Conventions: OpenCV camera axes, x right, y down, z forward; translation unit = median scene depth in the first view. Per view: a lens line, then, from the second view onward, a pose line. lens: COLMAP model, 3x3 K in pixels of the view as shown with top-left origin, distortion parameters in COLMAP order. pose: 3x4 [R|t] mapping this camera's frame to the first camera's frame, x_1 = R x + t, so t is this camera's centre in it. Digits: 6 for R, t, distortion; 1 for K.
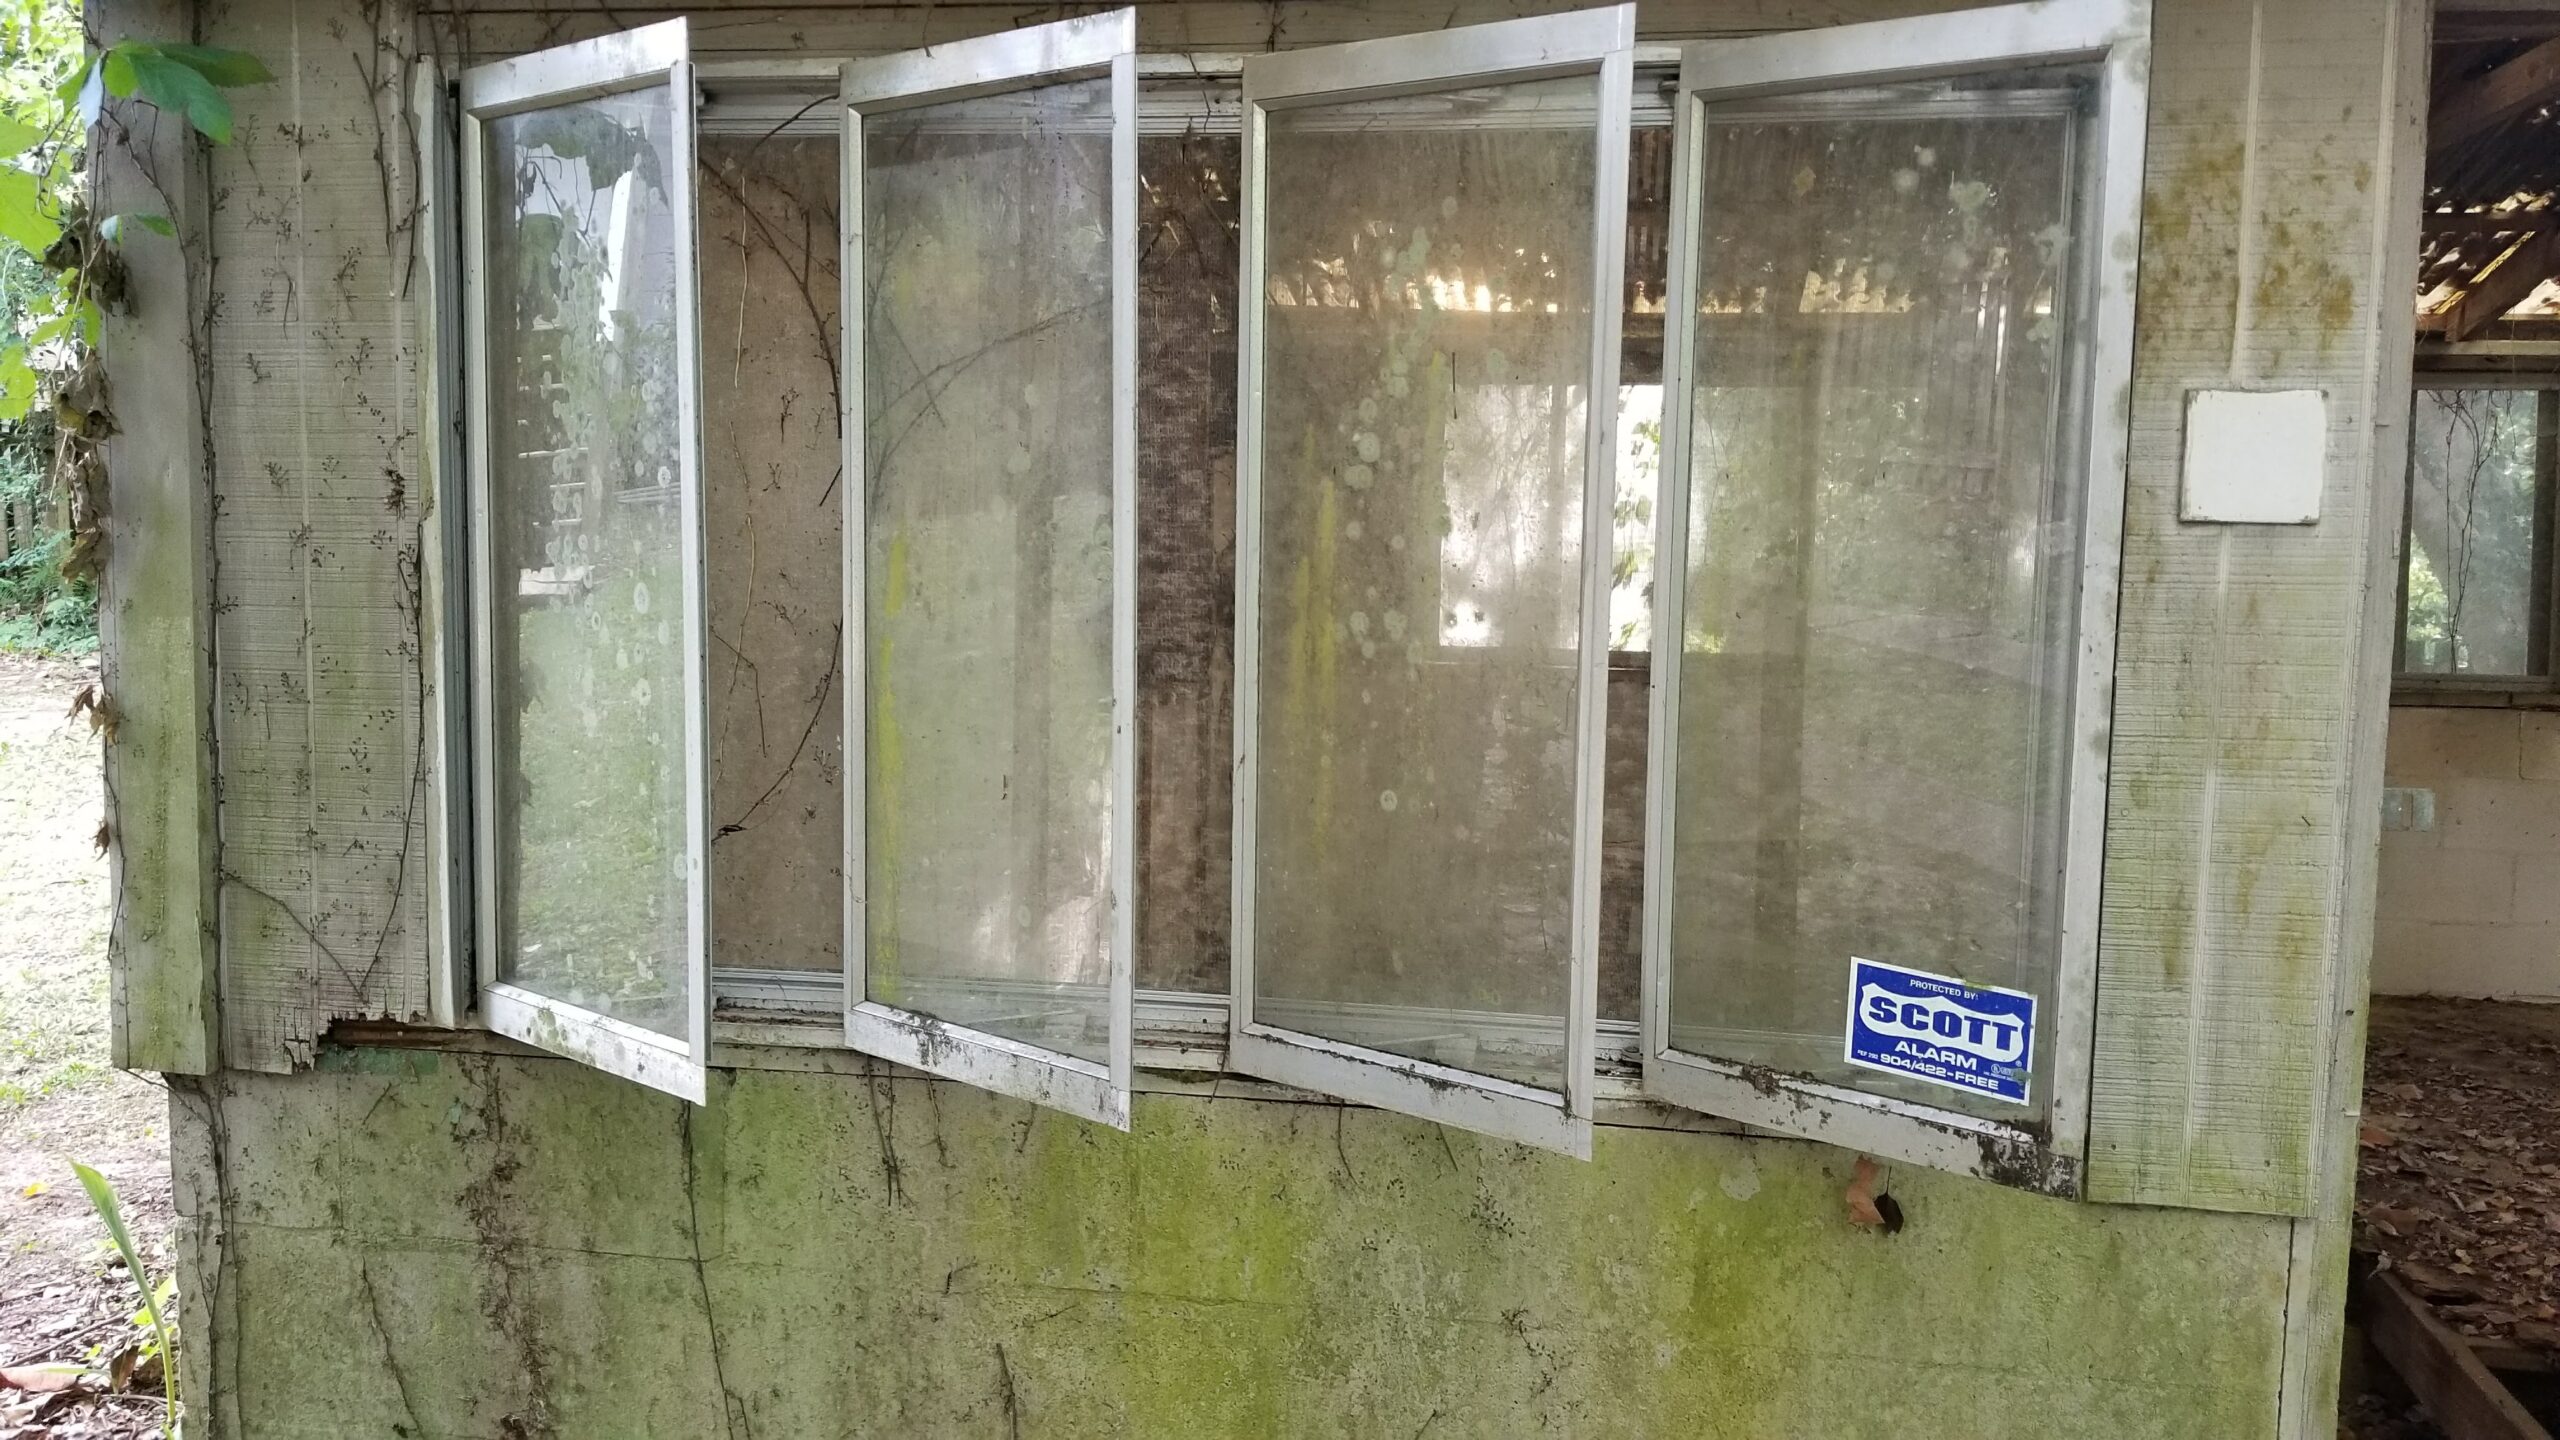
lens RADIAL K [[1998.1, 0, 1298.7], [0, 1998.1, 667.9], [0, 0, 1]] dist [0.099237, -0.194775]
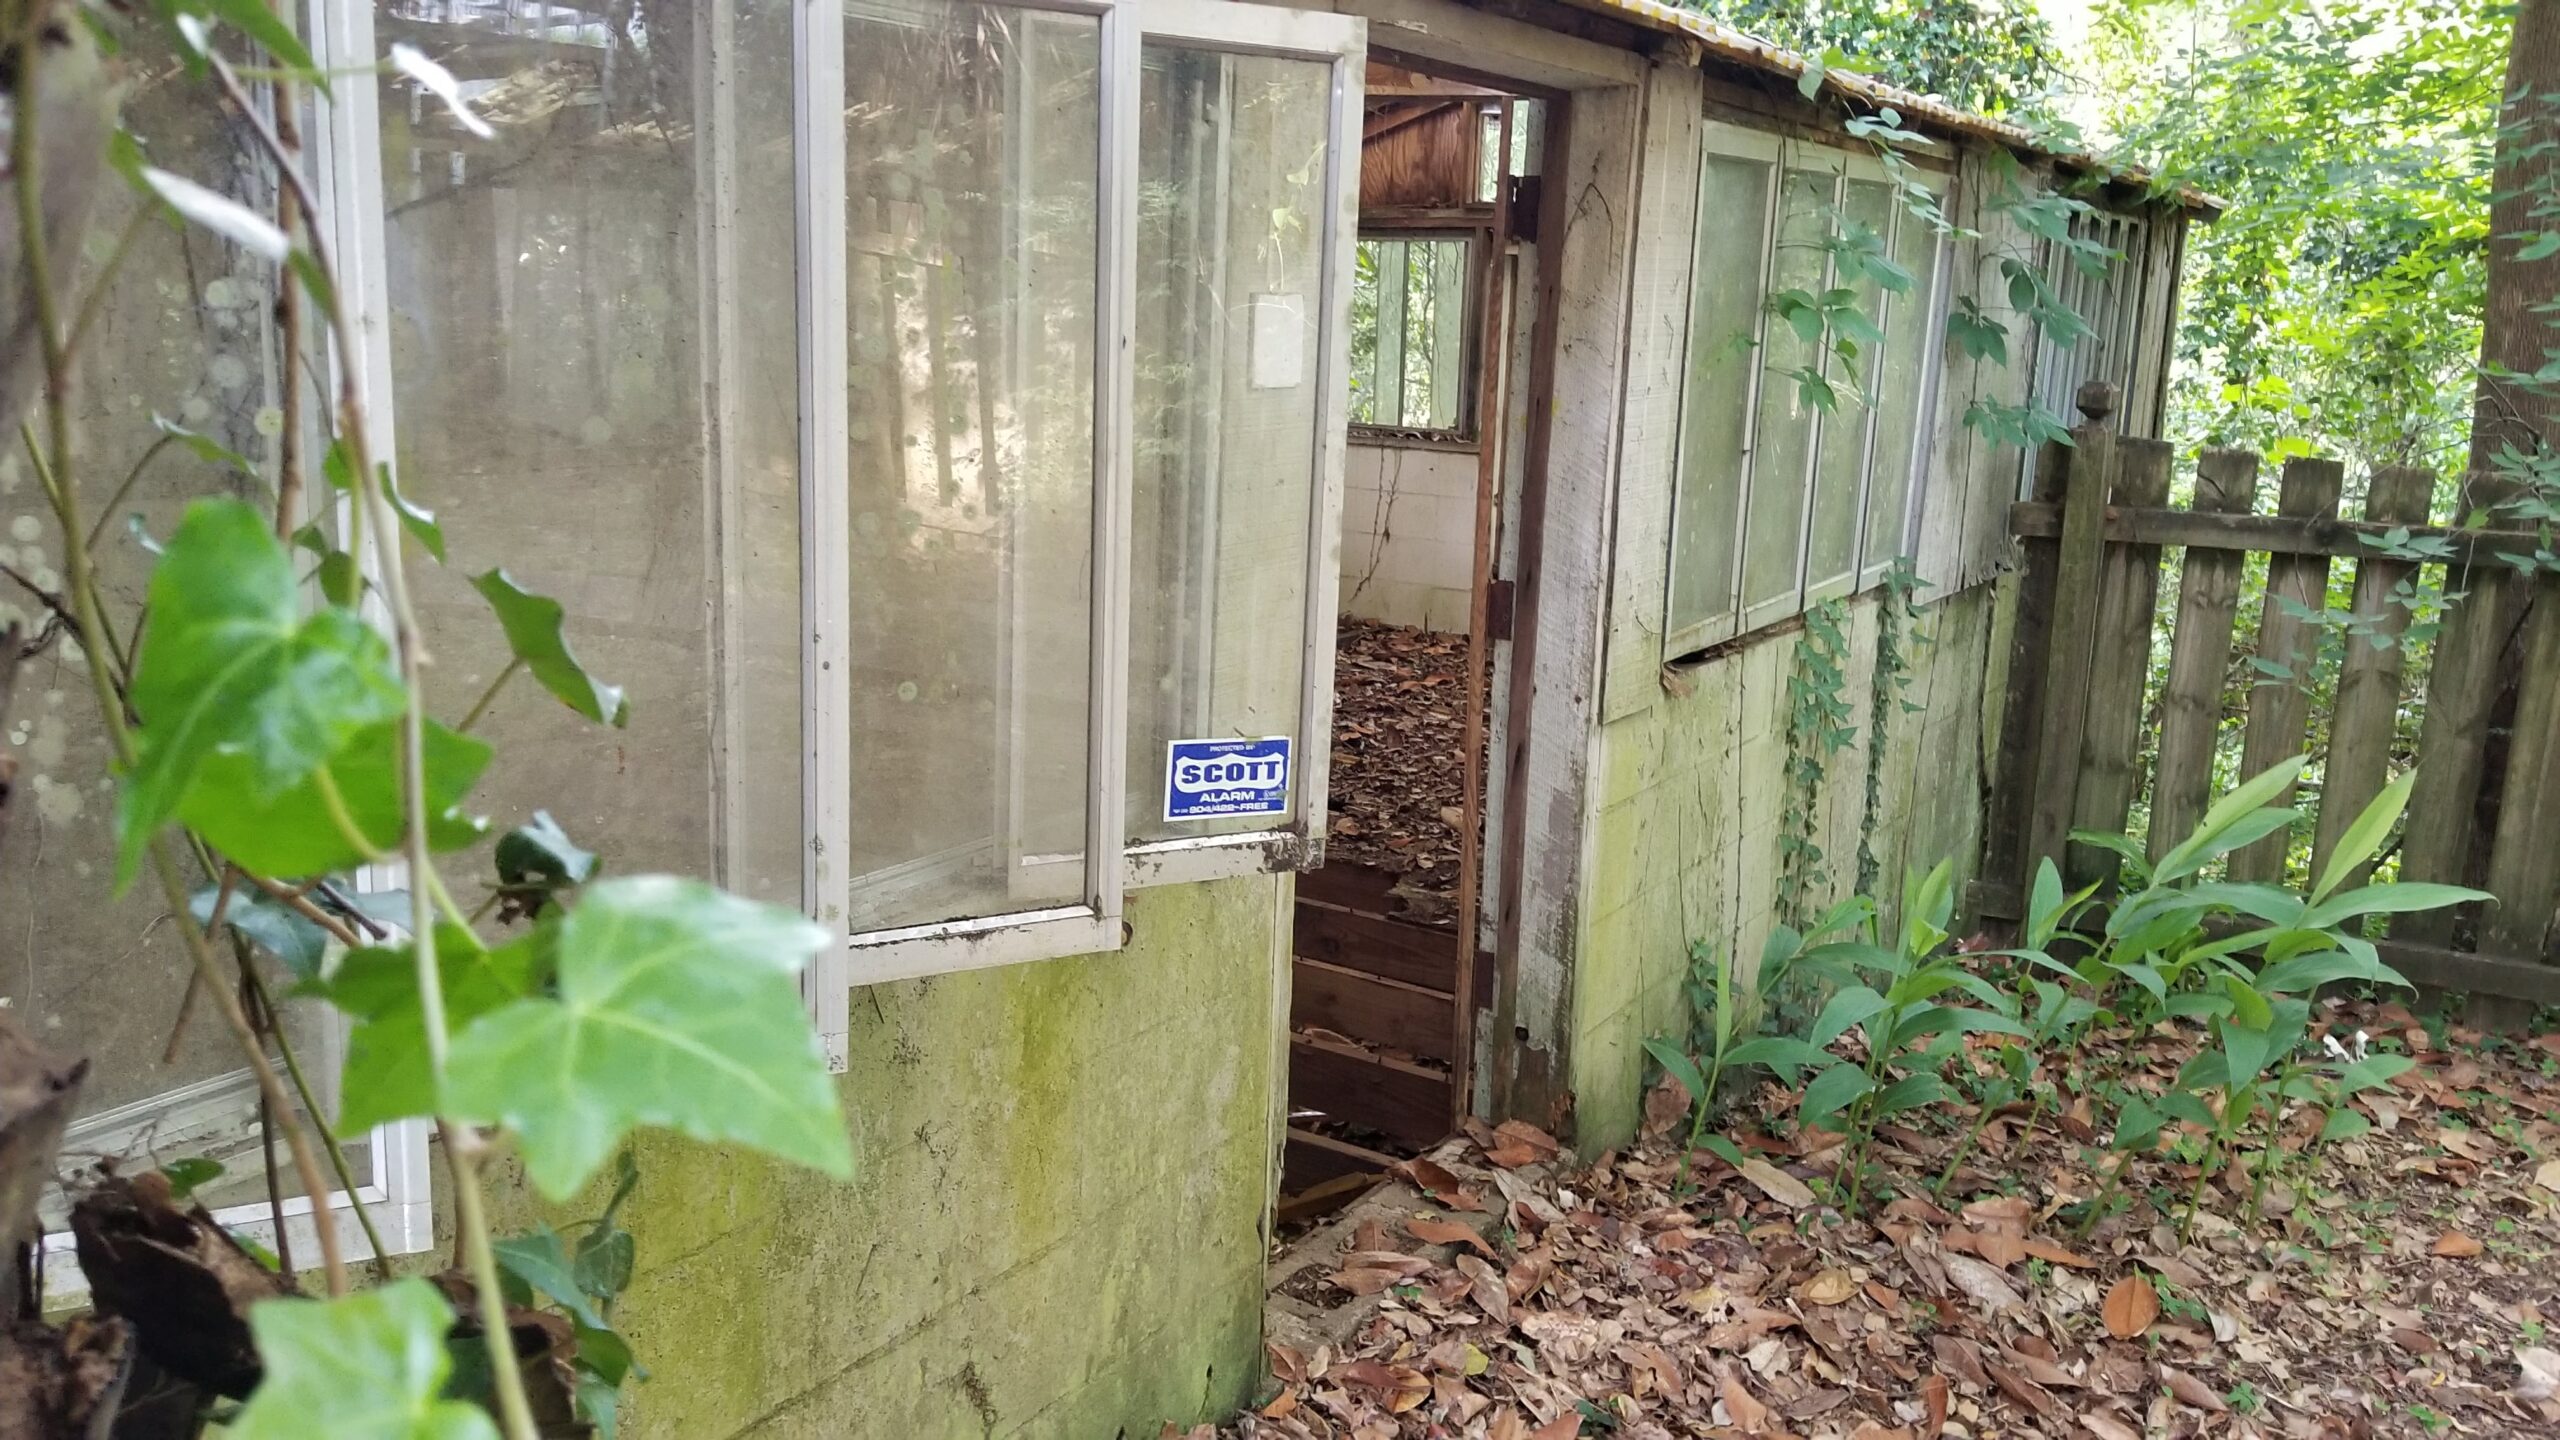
lens RADIAL K [[1998.1, 0, 1298.7], [0, 1998.1, 667.9], [0, 0, 1]] dist [0.099237, -0.194775]
pose [[0.392216, -0.174909, 0.903091, -0.832258], [0.052229, 0.984407, 0.167975, -0.112422], [-0.918389, -0.018714, 0.395235, 0.410272]]
